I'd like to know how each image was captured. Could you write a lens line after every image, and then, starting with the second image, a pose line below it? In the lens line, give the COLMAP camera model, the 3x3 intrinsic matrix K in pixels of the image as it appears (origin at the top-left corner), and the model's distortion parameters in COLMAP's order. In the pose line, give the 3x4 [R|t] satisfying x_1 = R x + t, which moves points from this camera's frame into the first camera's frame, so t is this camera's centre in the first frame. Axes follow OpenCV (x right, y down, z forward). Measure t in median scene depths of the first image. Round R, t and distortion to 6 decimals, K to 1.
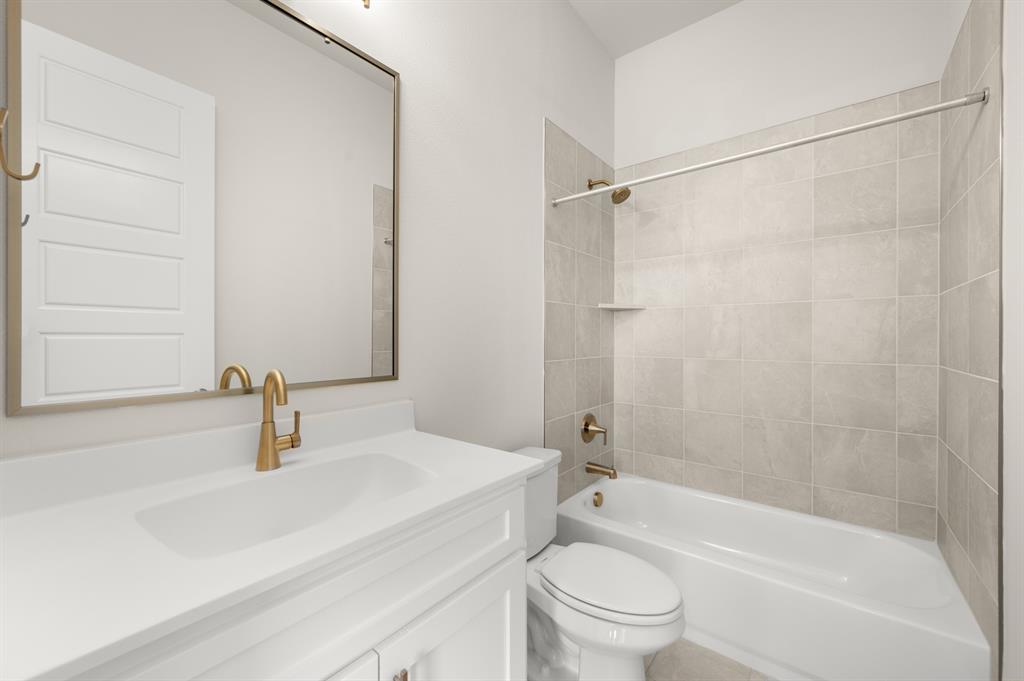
lens RADIAL K [[411.0, 0, 517.4], [0, 411.0, 337.1], [0, 0, 1]] dist [-0.019382, 0.009166]
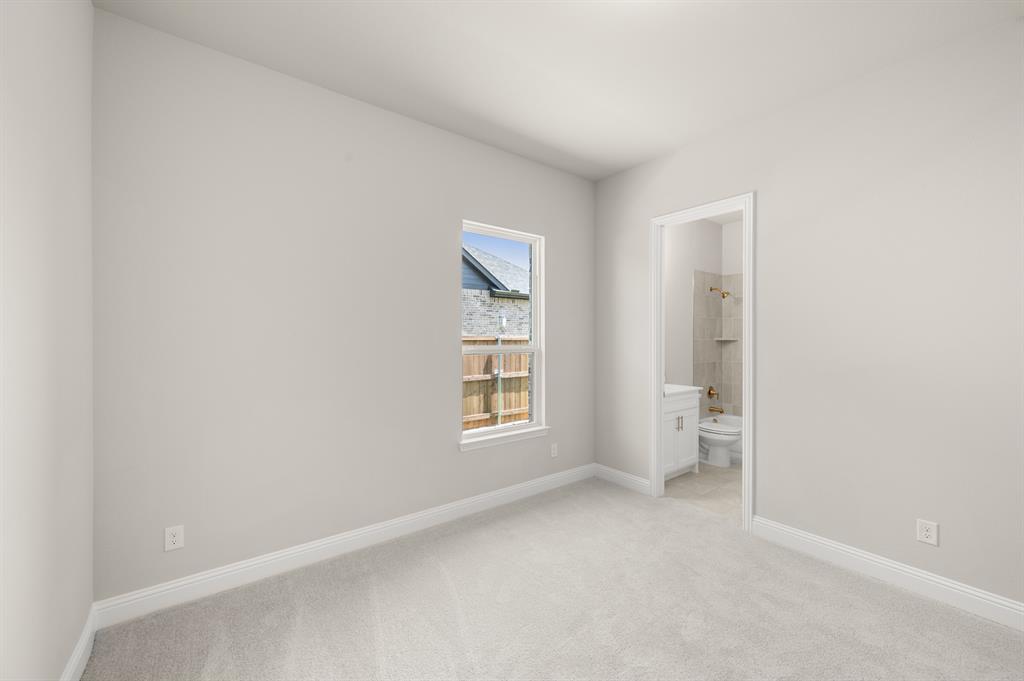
lens RADIAL K [[398.6, 0, 512.0], [0, 398.6, 340.5], [0, 0, 1]] dist [0.000076, -0.000051]
pose [[0.969331, -0.002600, -0.245745, -0.483496], [0.003200, 0.999993, 0.002043, -0.111400], [0.245738, -0.002767, 0.969332, -1.969726]]
